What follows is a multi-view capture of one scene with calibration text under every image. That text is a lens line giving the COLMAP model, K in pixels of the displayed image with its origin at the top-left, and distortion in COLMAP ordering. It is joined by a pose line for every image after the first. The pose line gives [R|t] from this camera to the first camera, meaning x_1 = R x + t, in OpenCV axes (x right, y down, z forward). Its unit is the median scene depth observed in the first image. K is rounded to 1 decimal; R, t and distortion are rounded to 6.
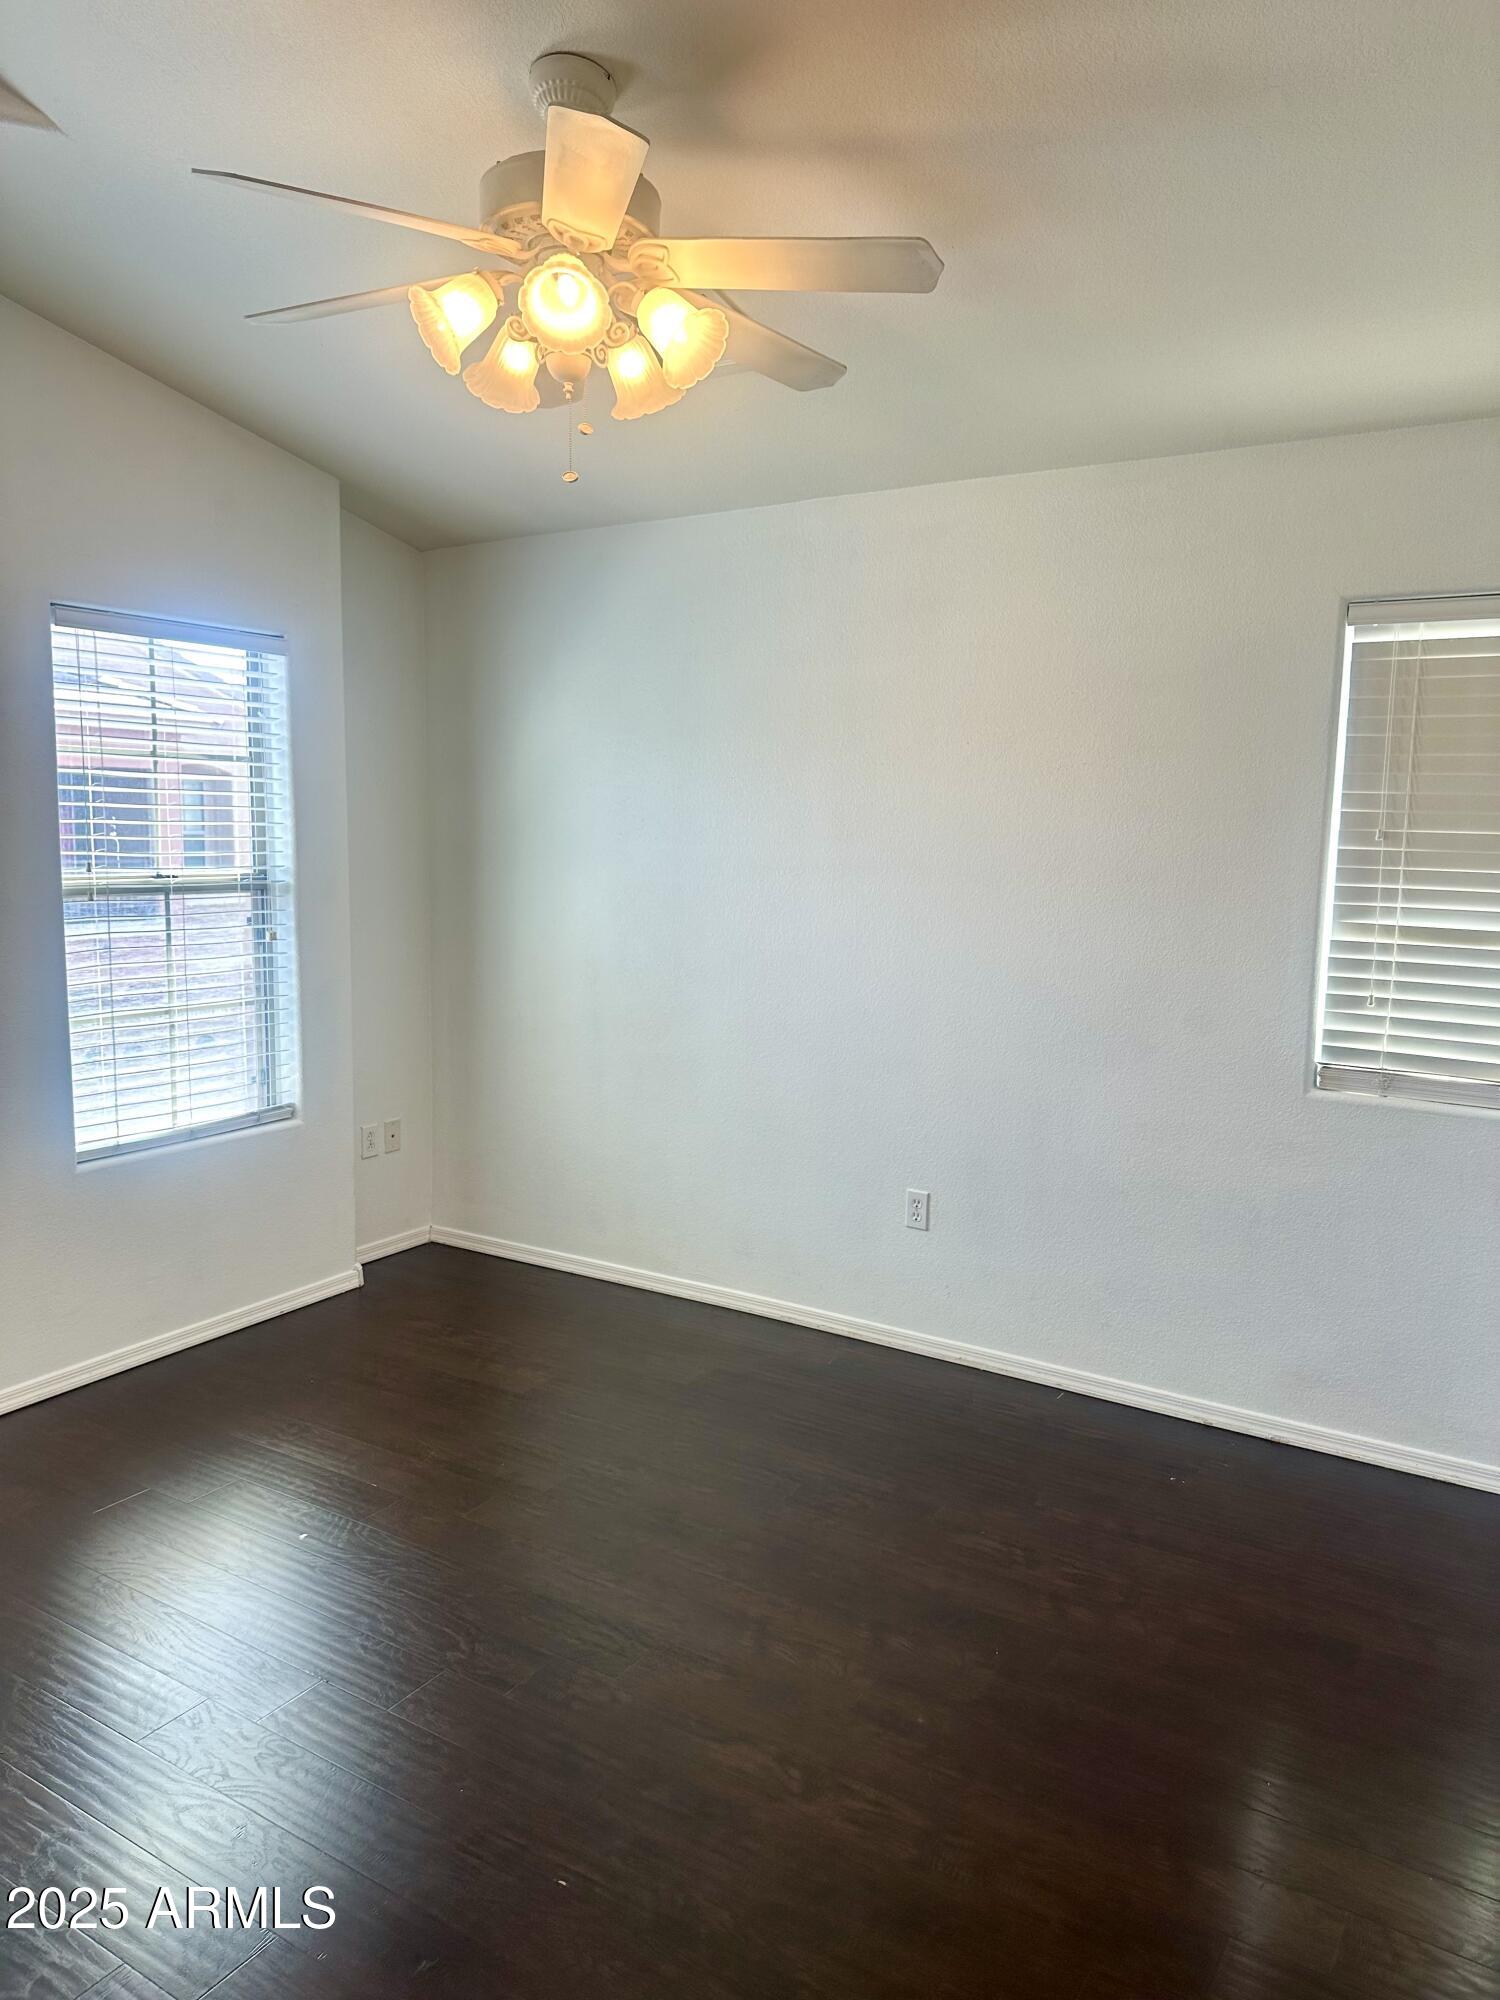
lens RADIAL K [[1437.7, 0, 750.0], [0, 1437.7, 1000.0], [0, 0, 1]] dist [0.160710, -0.224125]
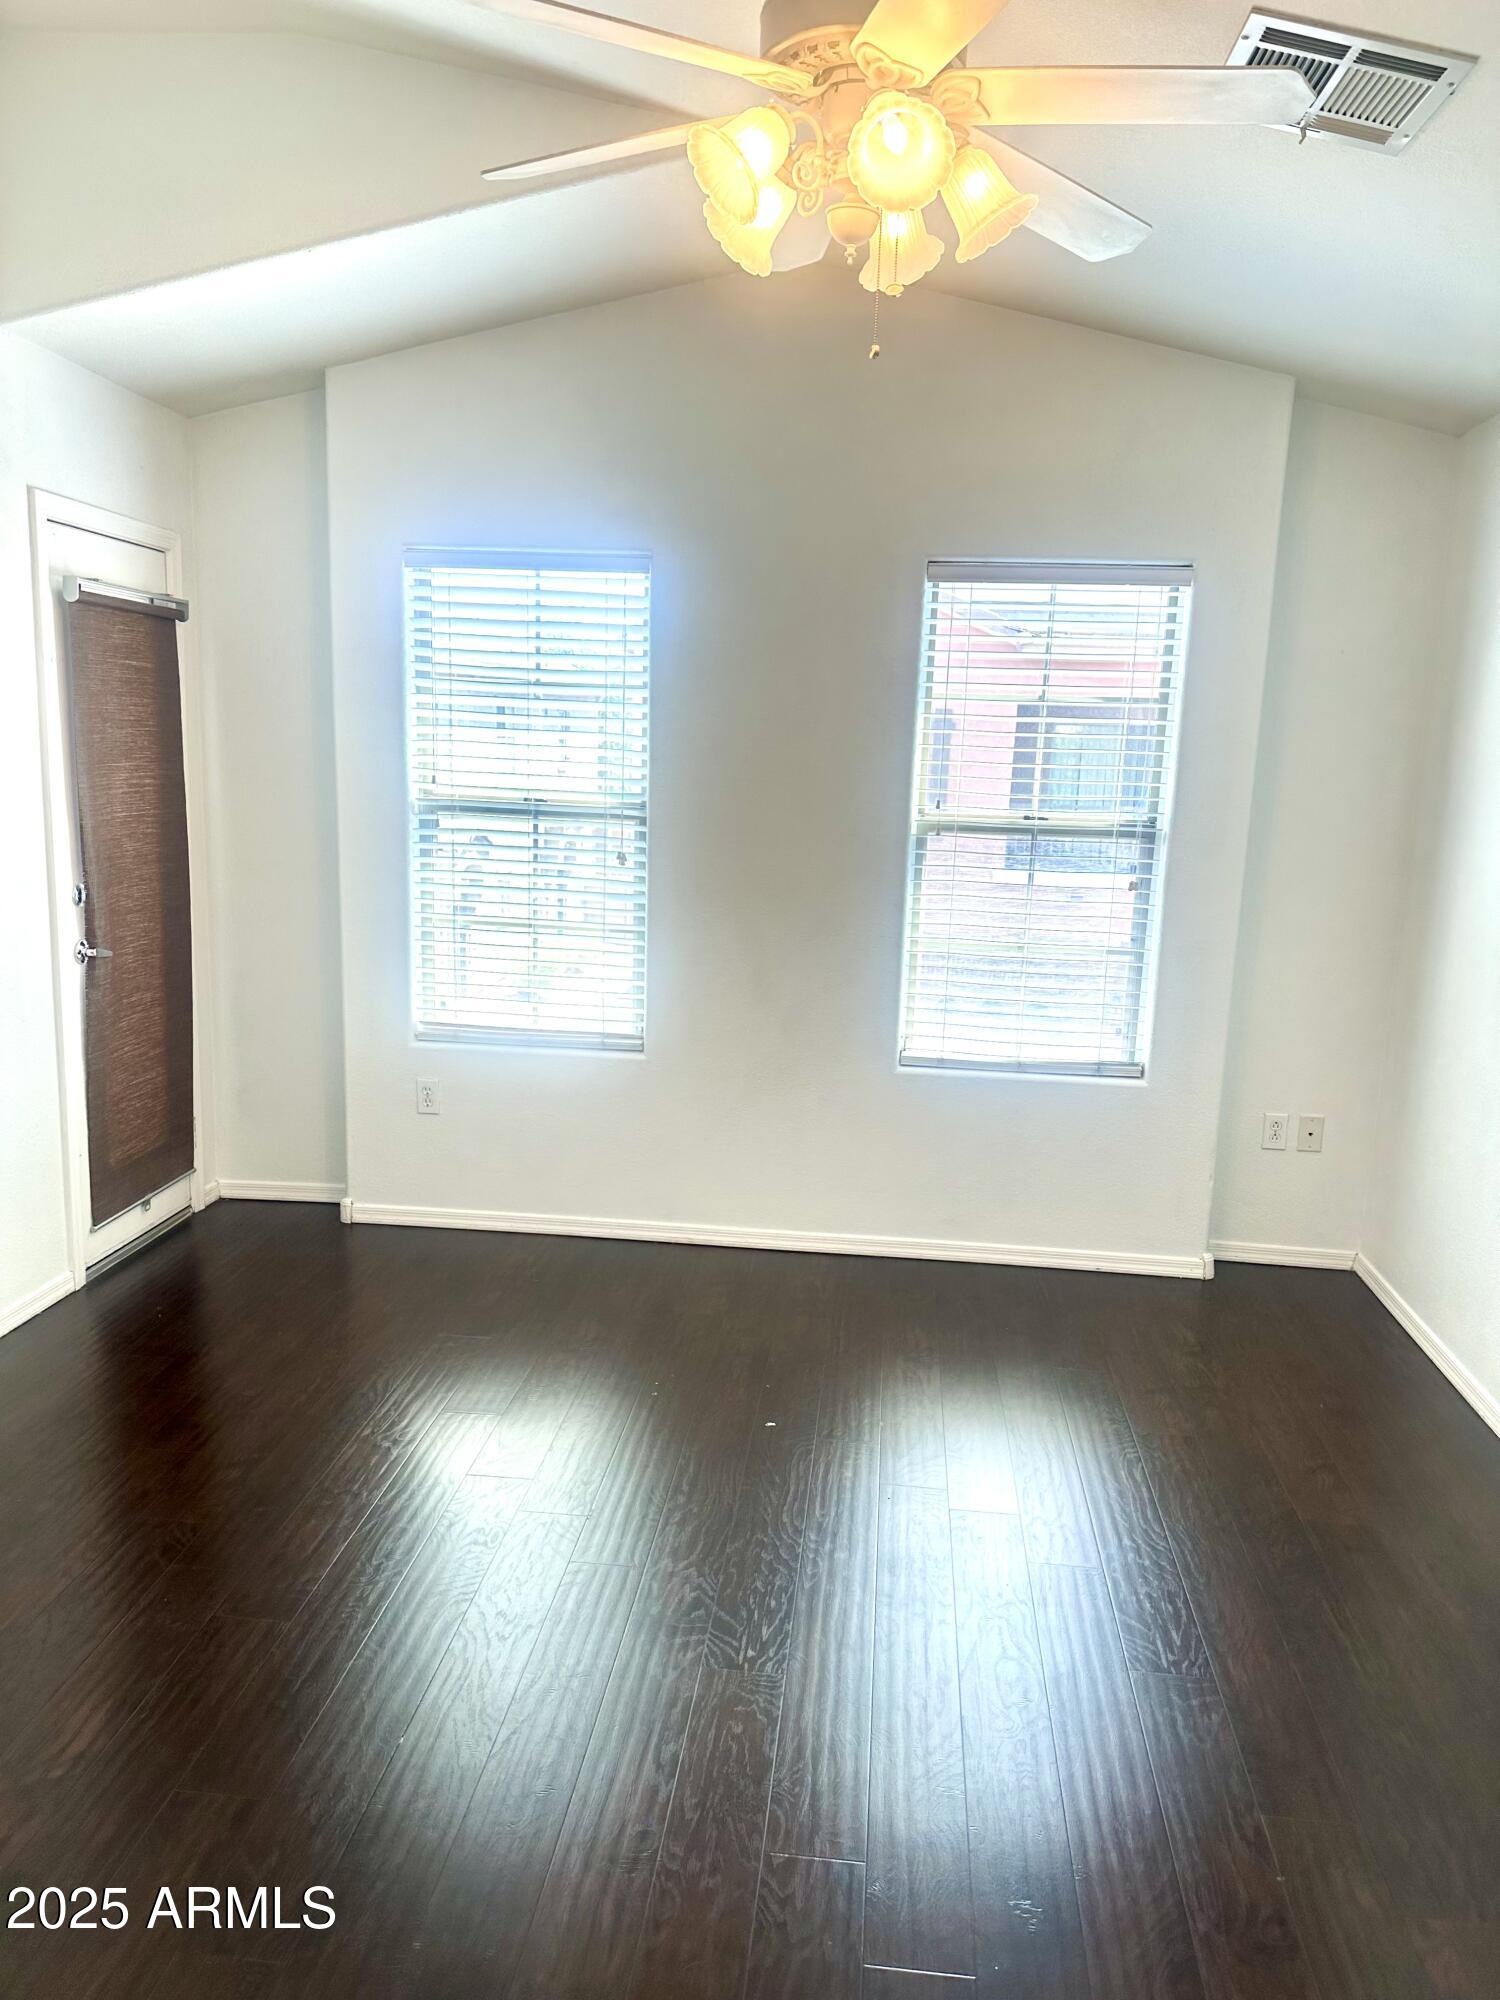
lens RADIAL K [[1437.7, 0, 750.0], [0, 1437.7, 1000.0], [0, 0, 1]] dist [0.160710, -0.224125]
pose [[0.463306, 0.158931, -0.871831, 0.398123], [-0.141656, 0.984419, 0.104177, -0.033153], [0.874804, 0.075235, 0.478601, 0.320098]]
